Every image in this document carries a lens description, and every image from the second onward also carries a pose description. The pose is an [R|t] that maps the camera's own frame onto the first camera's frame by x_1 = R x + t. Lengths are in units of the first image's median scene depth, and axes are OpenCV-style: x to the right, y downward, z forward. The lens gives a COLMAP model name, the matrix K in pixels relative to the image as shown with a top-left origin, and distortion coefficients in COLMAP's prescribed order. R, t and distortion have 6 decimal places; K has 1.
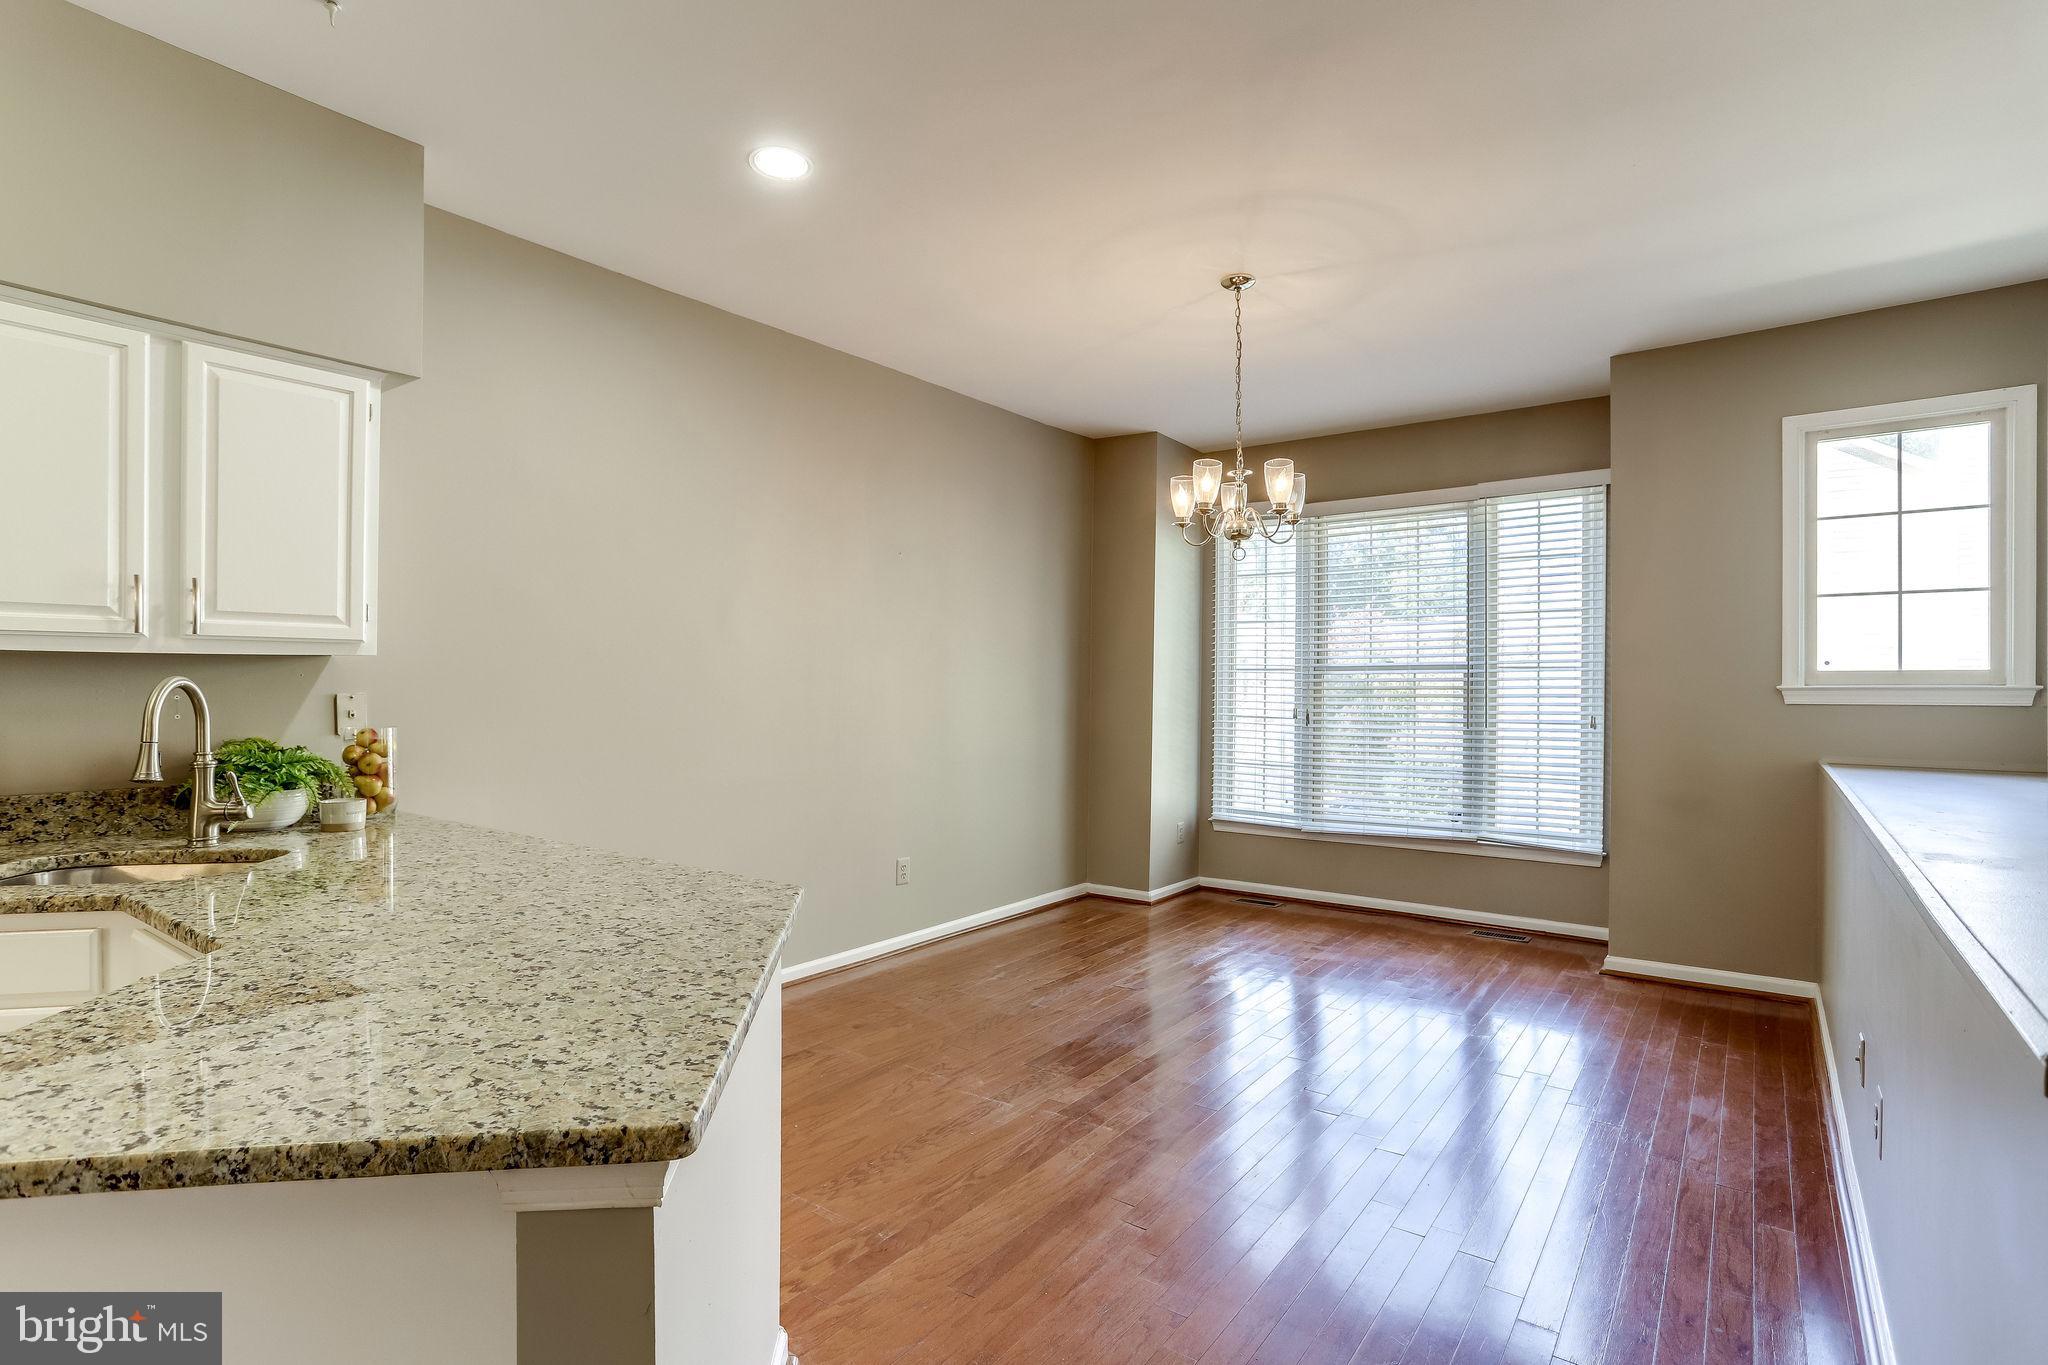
lens RADIAL K [[1038.8, 0, 1025.4], [0, 1038.8, 686.9], [0, 0, 1]] dist [-0.052790, 0.033821]
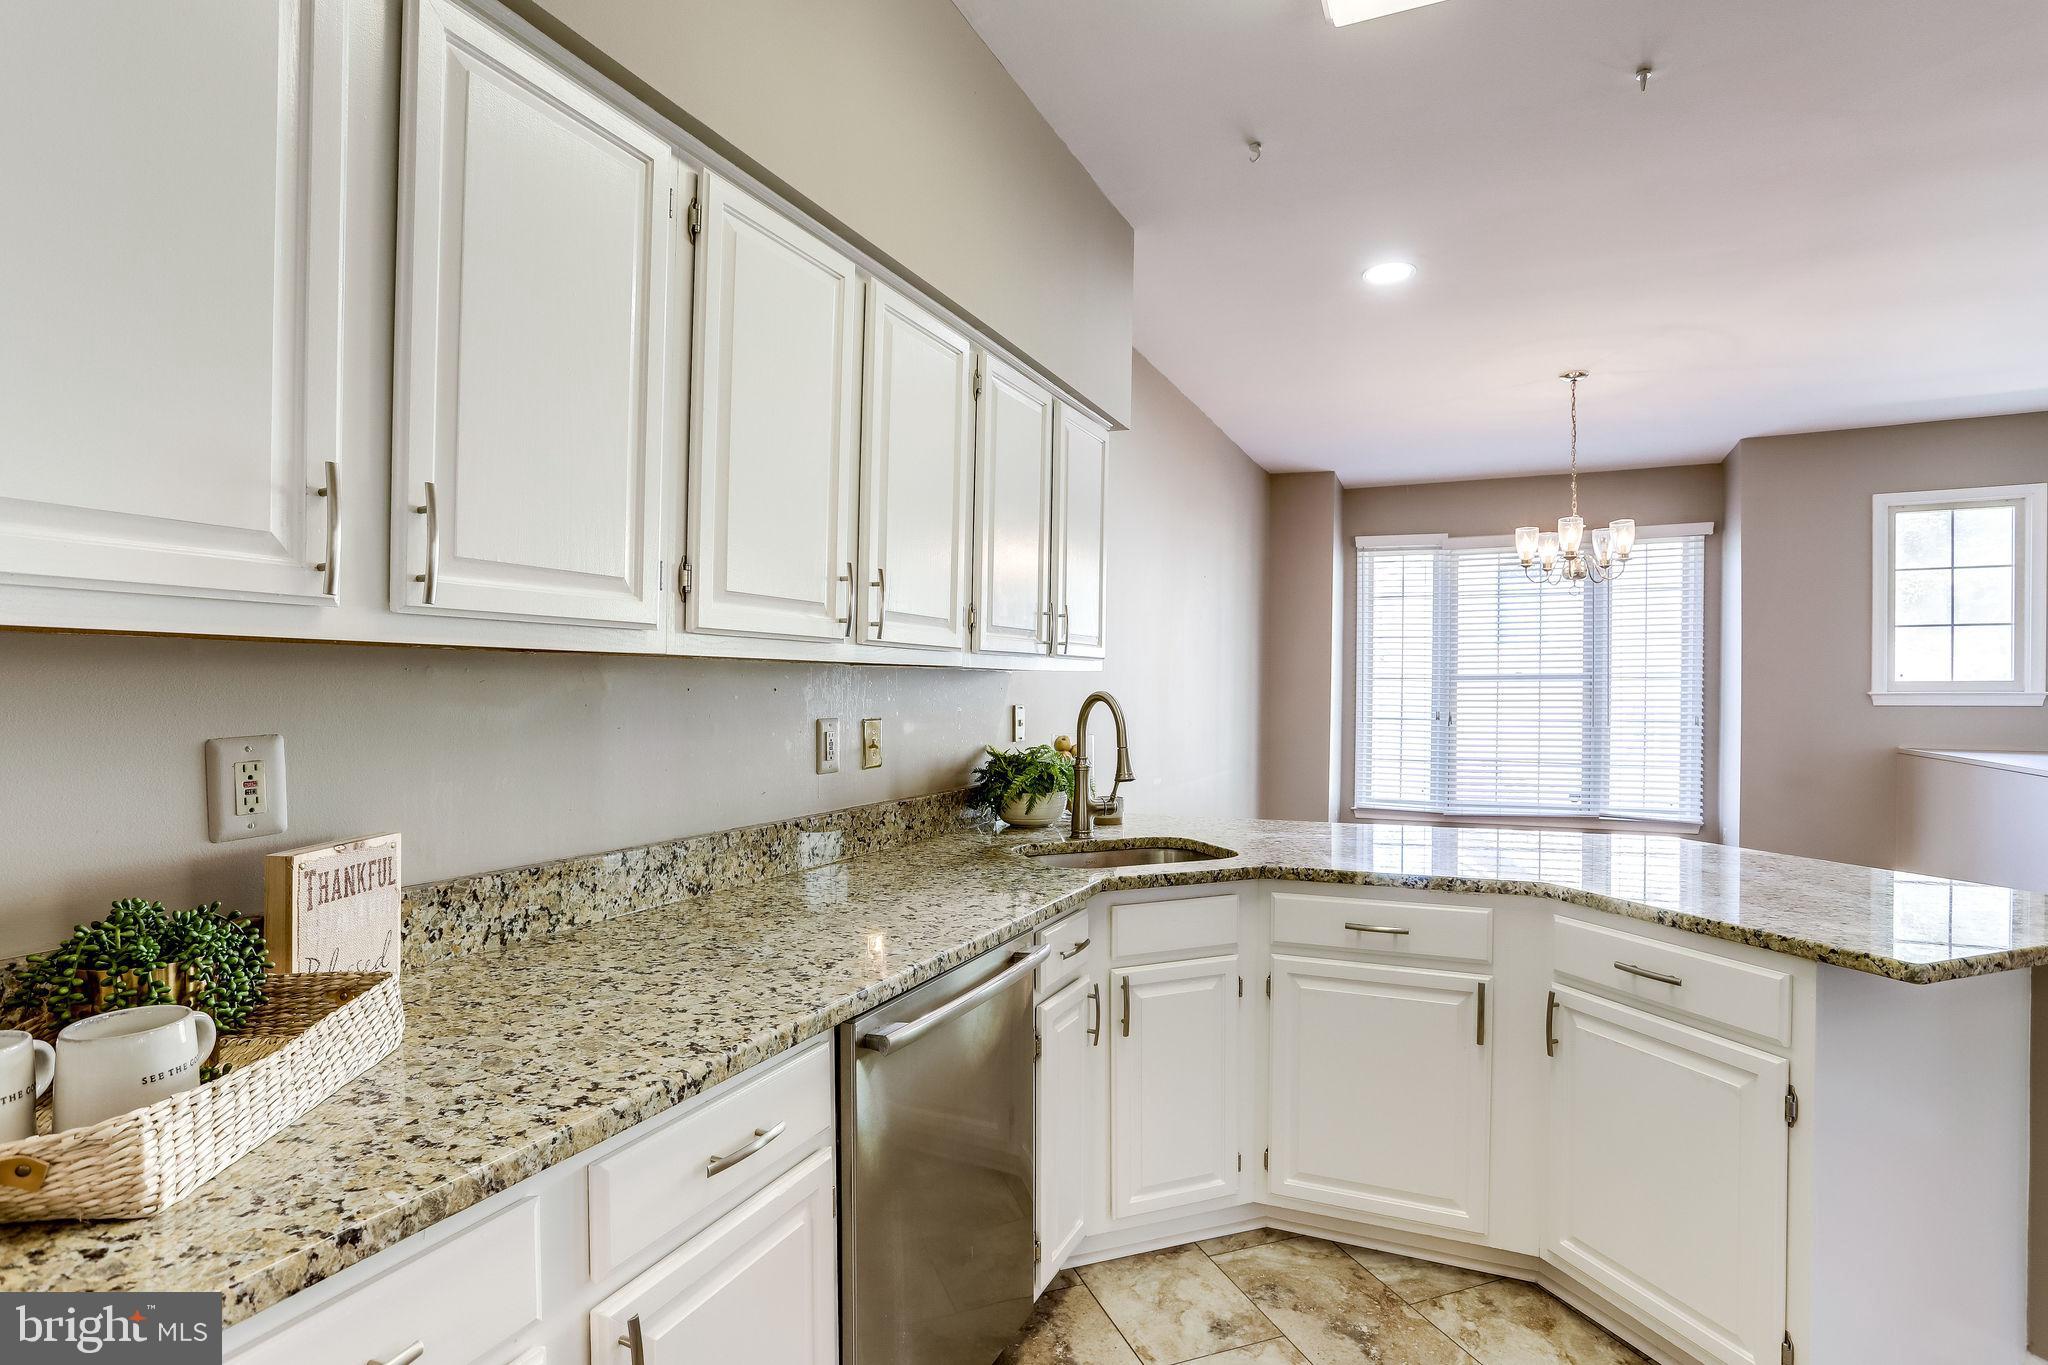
lens RADIAL K [[1068.2, 0, 1024.7], [0, 1068.2, 689.8], [0, 0, 1]] dist [0.000020, 0.000010]
pose [[0.968592, -0.002375, 0.248643, -0.708141], [0.002456, 0.999997, -0.000018, -0.007060], [-0.248642, 0.000628, 0.968595, -0.097777]]
